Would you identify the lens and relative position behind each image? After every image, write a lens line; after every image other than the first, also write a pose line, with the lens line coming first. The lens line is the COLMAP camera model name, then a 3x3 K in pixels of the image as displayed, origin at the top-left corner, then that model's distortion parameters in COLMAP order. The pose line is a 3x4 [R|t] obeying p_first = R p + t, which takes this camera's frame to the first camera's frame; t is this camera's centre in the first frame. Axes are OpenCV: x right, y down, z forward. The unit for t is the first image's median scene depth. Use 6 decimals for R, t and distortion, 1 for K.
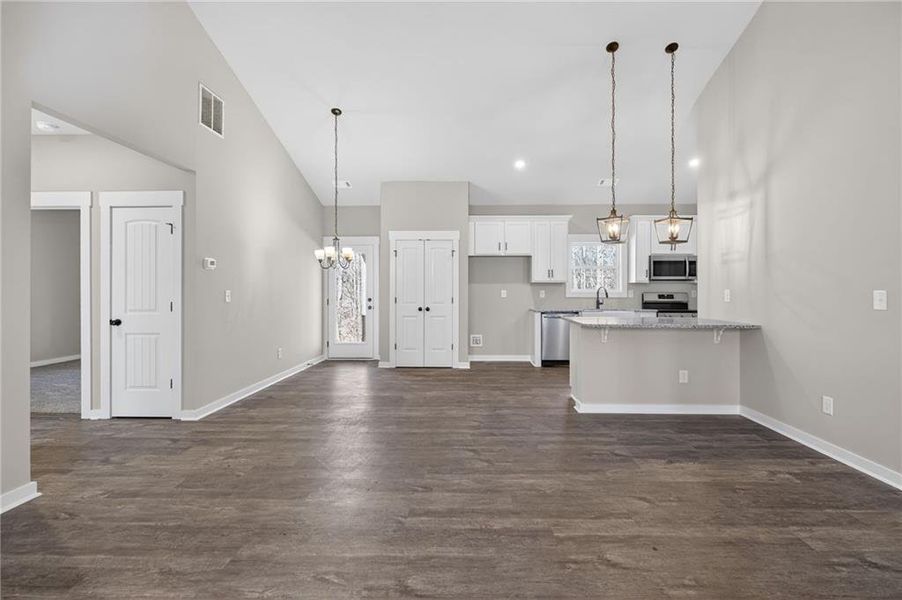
lens RADIAL K [[407.6, 0, 462.4], [0, 407.6, 286.5], [0, 0, 1]] dist [0.000245, 0.000060]
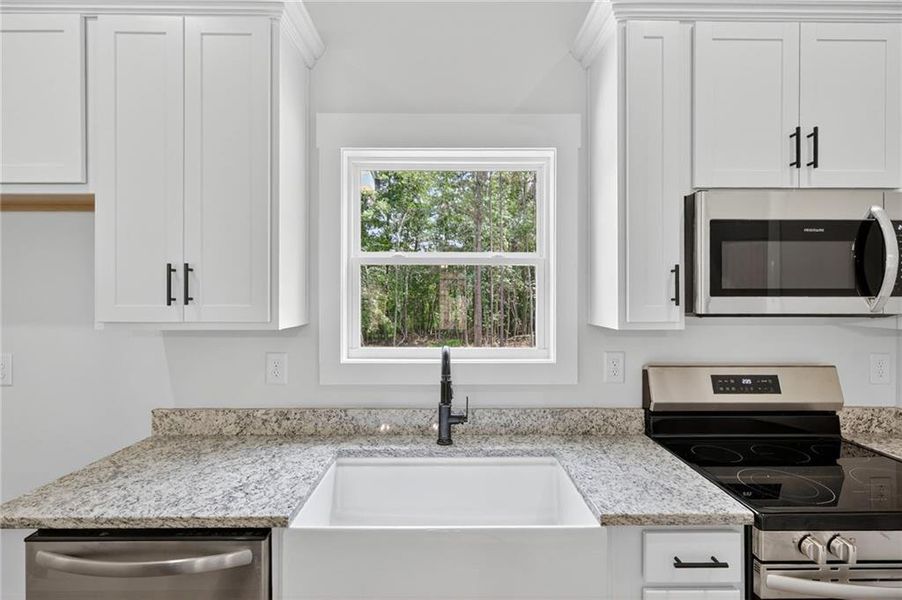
lens RADIAL K [[408.1, 0, 452.8], [0, 408.1, 295.7], [0, 0, 1]] dist [0.002037, 0.000382]
pose [[0.999599, -0.000222, 0.028309, 0.343325], [0.000149, 0.999997, 0.002599, -0.027084], [-0.028310, -0.002594, 0.999596, 0.812231]]
